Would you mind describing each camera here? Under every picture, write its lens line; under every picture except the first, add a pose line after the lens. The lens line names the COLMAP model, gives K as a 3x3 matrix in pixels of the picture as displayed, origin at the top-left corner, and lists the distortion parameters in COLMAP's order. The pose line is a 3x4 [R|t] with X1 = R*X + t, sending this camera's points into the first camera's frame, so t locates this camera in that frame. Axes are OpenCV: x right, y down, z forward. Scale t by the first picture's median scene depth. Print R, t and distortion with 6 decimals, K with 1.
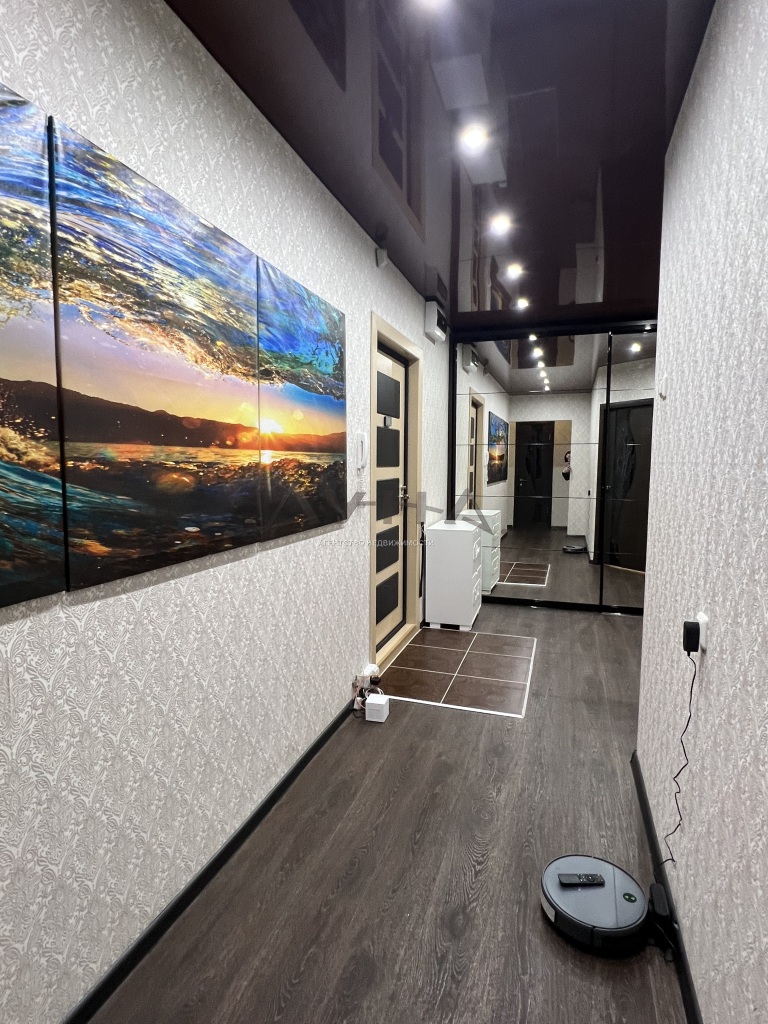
lens RADIAL K [[538.2, 0, 386.7], [0, 538.2, 515.3], [0, 0, 1]] dist [0.004861, 0.000385]
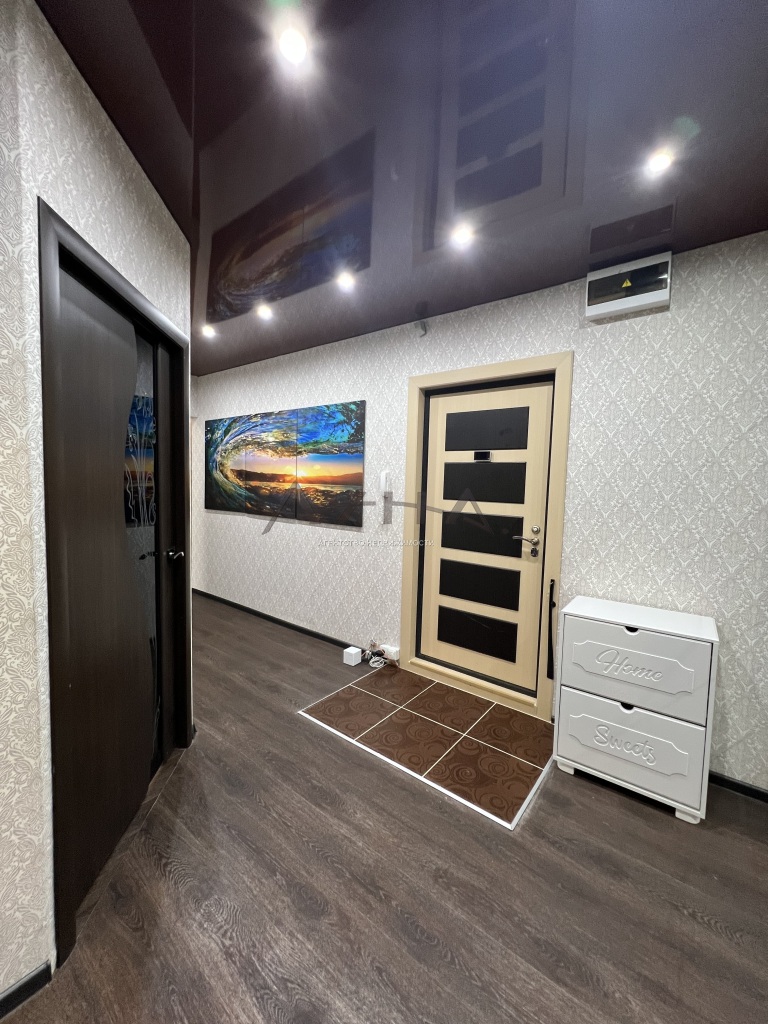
lens RADIAL K [[403.0, 0, 382.1], [0, 403.0, 507.9], [0, 0, 1]] dist [-0.009396, -0.000016]
pose [[-0.328115, 0.054463, -0.943066, 1.600275], [-0.120561, 0.987758, 0.098990, -0.271634], [0.936913, 0.146178, -0.317532, 2.234398]]
